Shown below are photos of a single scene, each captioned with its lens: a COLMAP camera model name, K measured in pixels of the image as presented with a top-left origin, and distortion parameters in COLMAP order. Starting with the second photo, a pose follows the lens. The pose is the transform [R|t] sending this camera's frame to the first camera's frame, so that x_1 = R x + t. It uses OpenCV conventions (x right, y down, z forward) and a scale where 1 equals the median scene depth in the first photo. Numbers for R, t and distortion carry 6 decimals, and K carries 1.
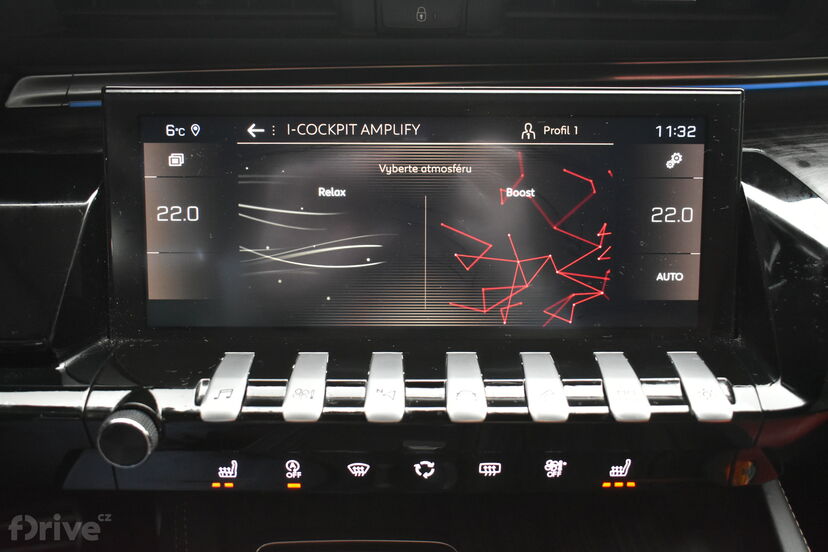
lens RADIAL K [[801.5, 0, 418.7], [0, 801.5, 275.9], [0, 0, 1]] dist [-0.012042, 0.000000]
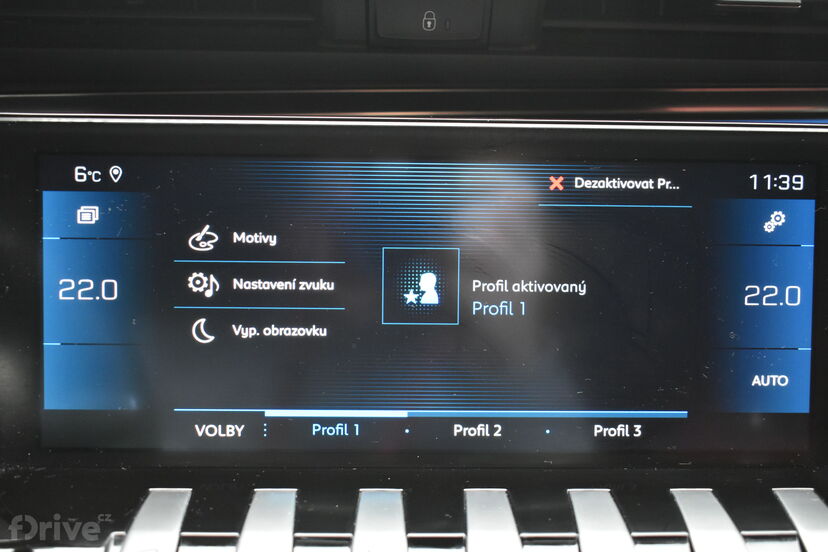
lens RADIAL K [[916.8, 0, 414.7], [0, 916.8, 274.2], [0, 0, 1]] dist [-0.005130, 0.000000]
pose [[0.999696, 0.007021, 0.023637, -0.028903], [-0.005557, 0.998094, -0.061454, -0.043118], [-0.024024, 0.061304, 0.997830, 0.176553]]
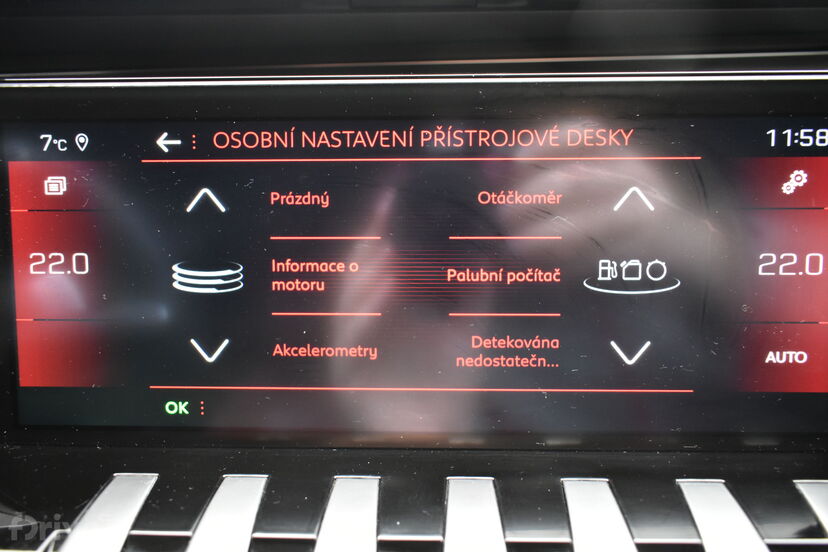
lens RADIAL K [[655.0, 0, 413.7], [0, 655.0, 275.2], [0, 0, 1]] dist [0.014220, 0.003738]
pose [[0.999150, -0.000509, -0.041216, 0.028553], [-0.000268, 0.999823, -0.018838, -0.057492], [0.041218, 0.018833, 0.998973, 0.448736]]
